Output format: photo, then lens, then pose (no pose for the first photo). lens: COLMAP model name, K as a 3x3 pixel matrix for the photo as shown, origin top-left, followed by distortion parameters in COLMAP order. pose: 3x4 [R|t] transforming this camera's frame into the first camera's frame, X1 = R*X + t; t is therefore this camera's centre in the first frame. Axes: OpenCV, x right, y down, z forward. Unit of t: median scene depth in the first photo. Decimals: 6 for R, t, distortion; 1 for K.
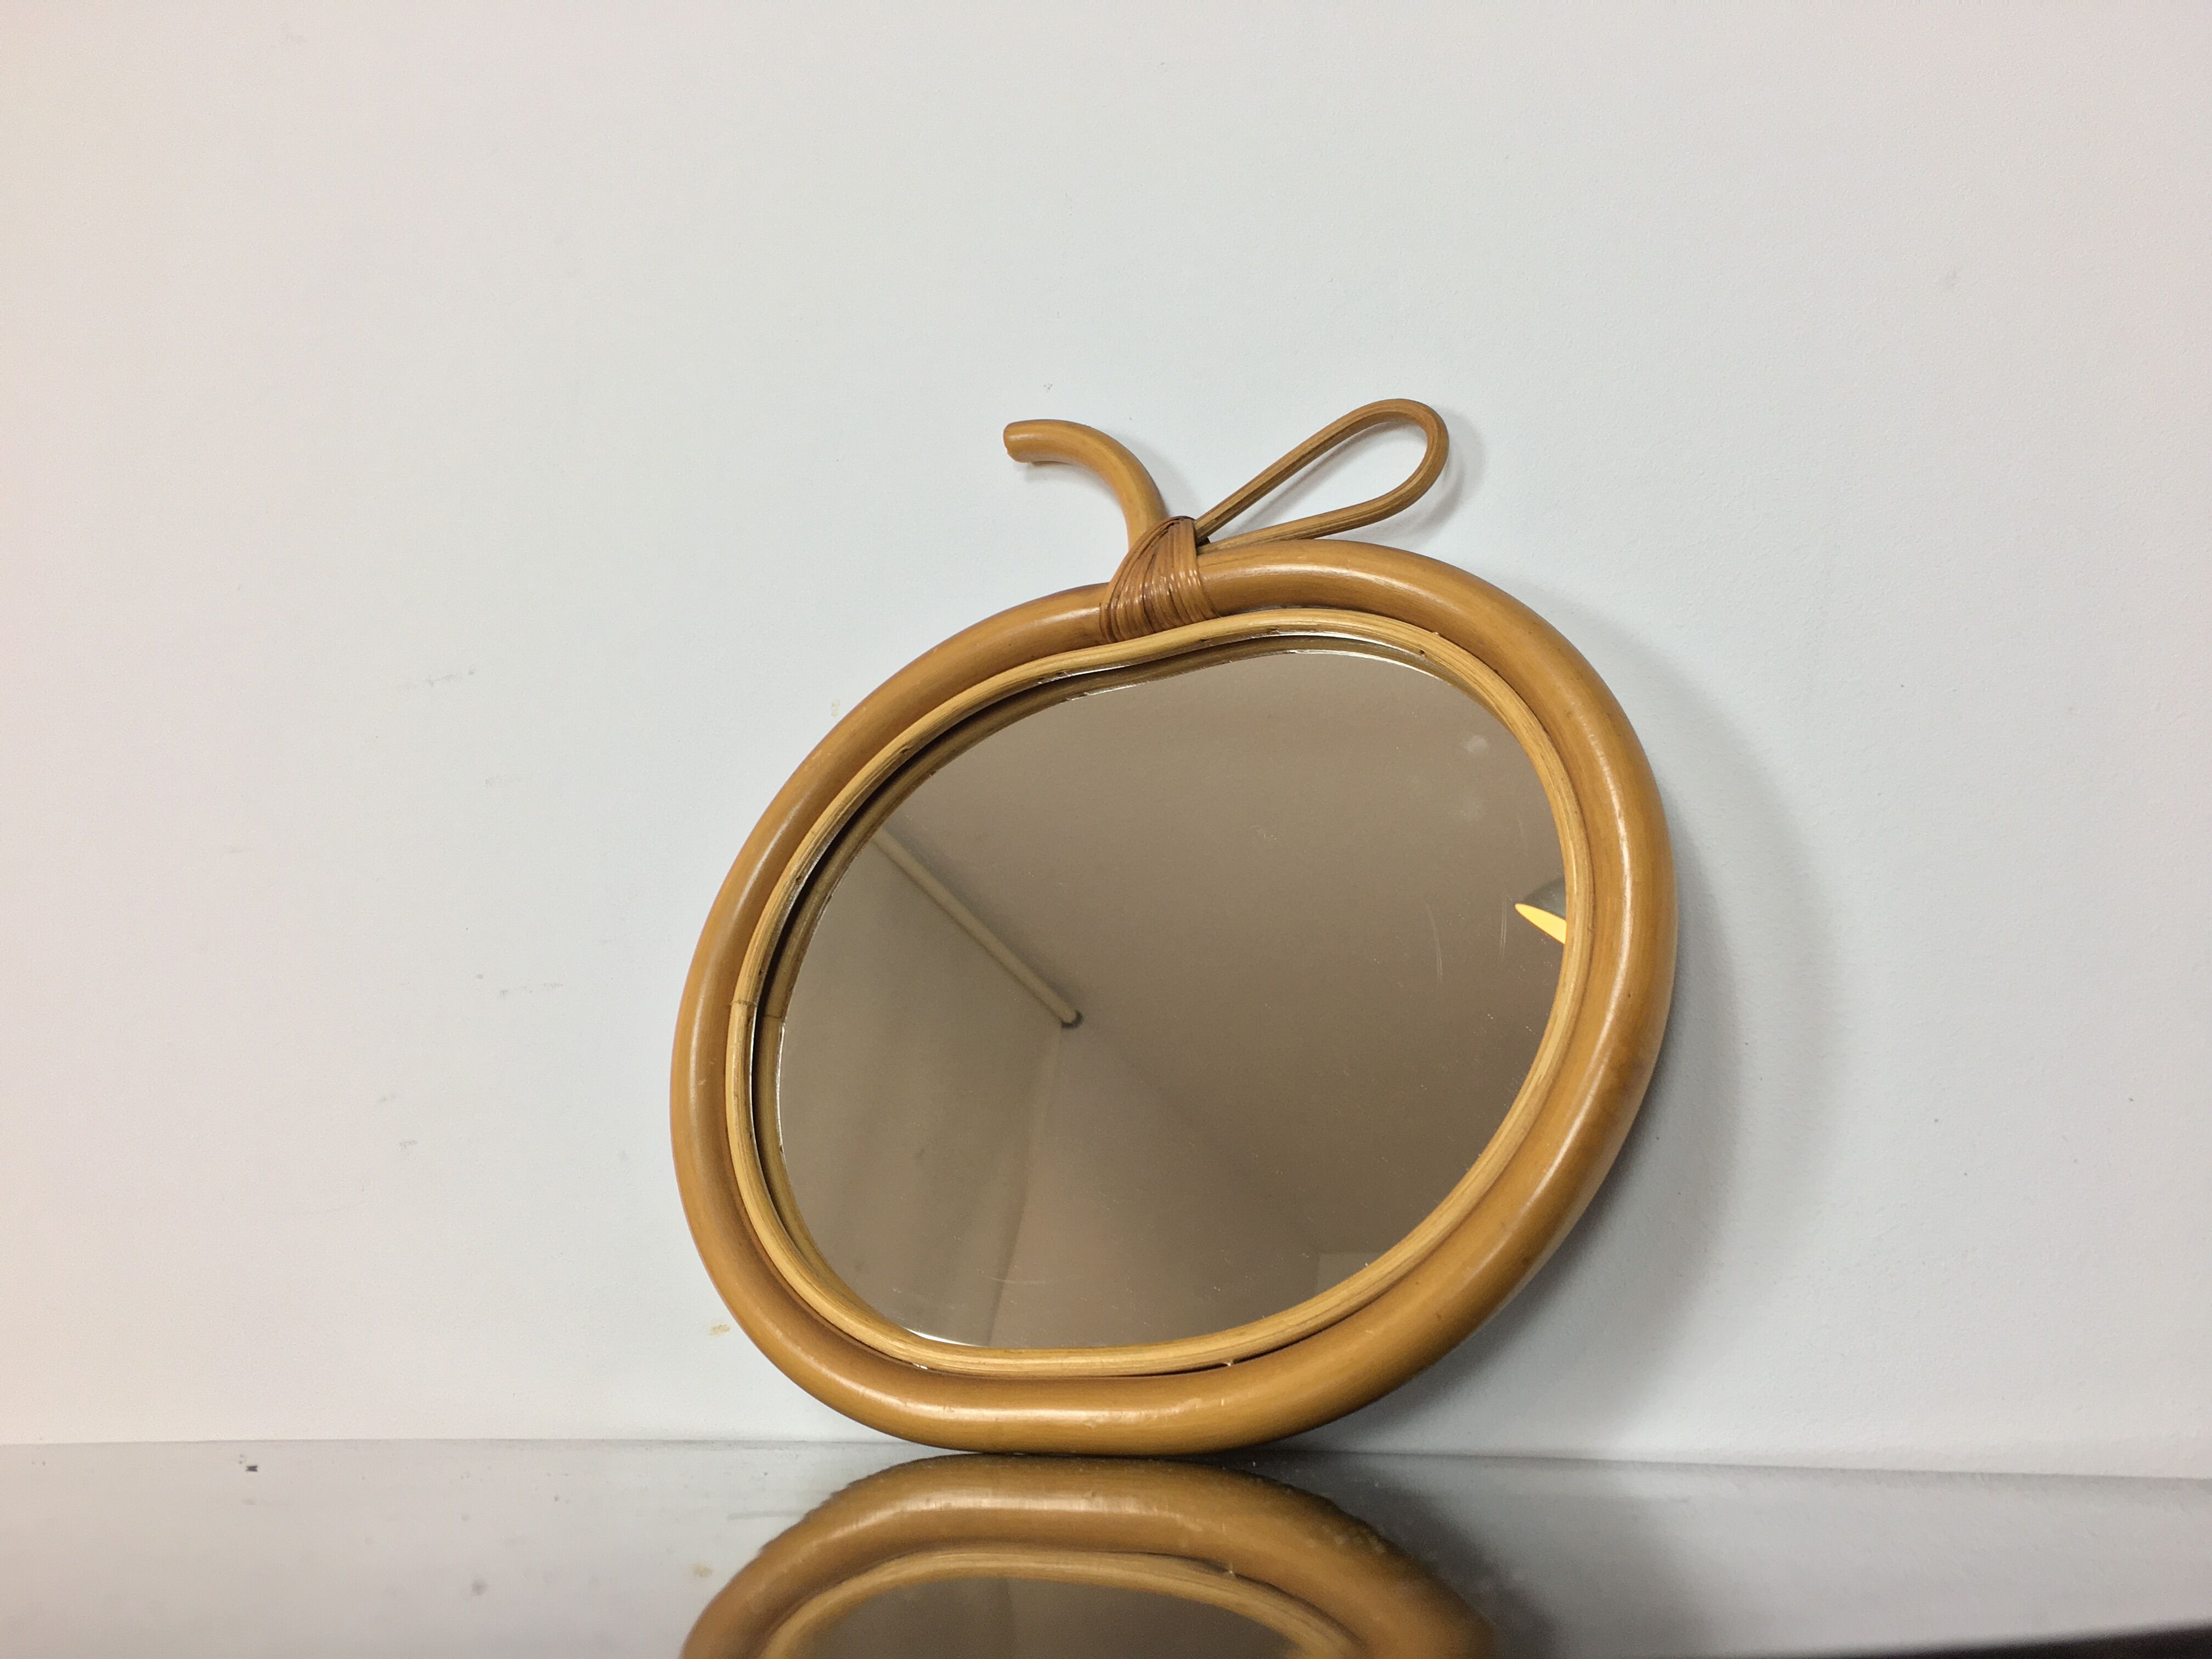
lens RADIAL K [[1814.8, 0, 1106.4], [0, 1814.8, 820.4], [0, 0, 1]] dist [-0.010457, -0.002502]
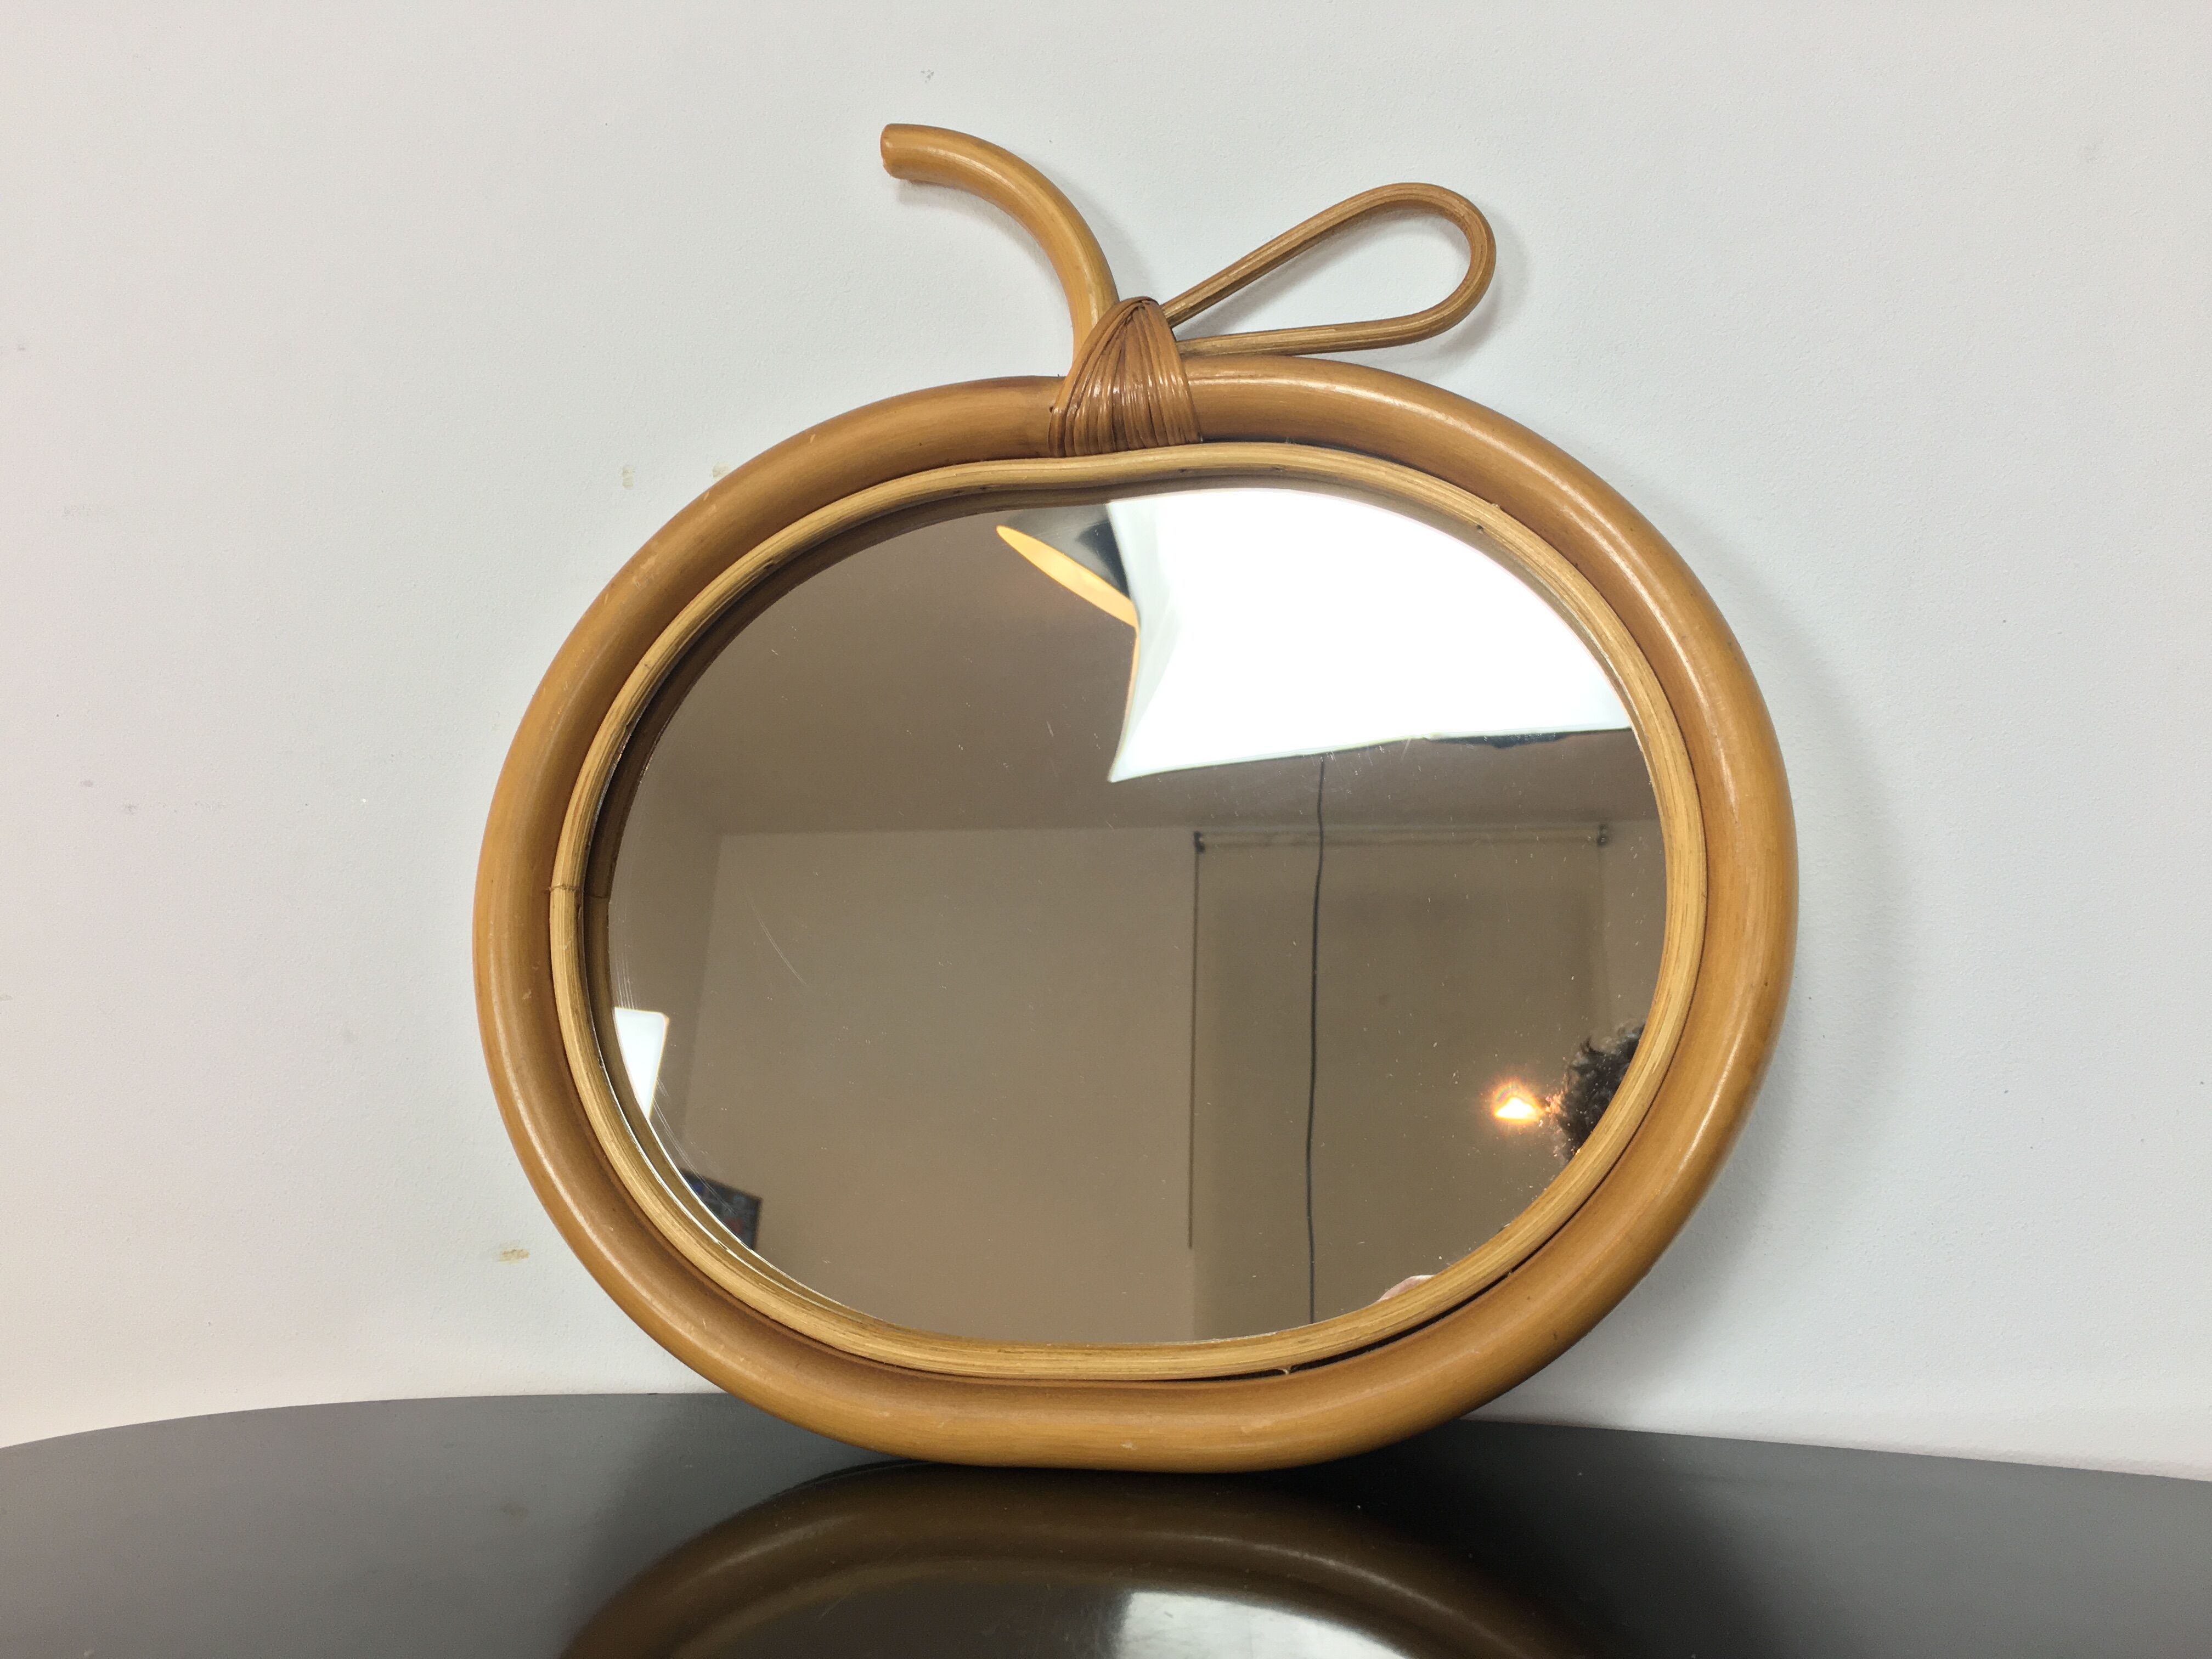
lens RADIAL K [[1814.8, 0, 1117.7], [0, 1814.8, 841.3], [0, 0, 1]] dist [-0.010457, -0.002502]
pose [[0.945301, -0.007292, 0.326119, -0.241217], [-0.071382, 0.970895, 0.228620, -0.120288], [-0.318295, -0.239394, 0.917267, 0.218135]]
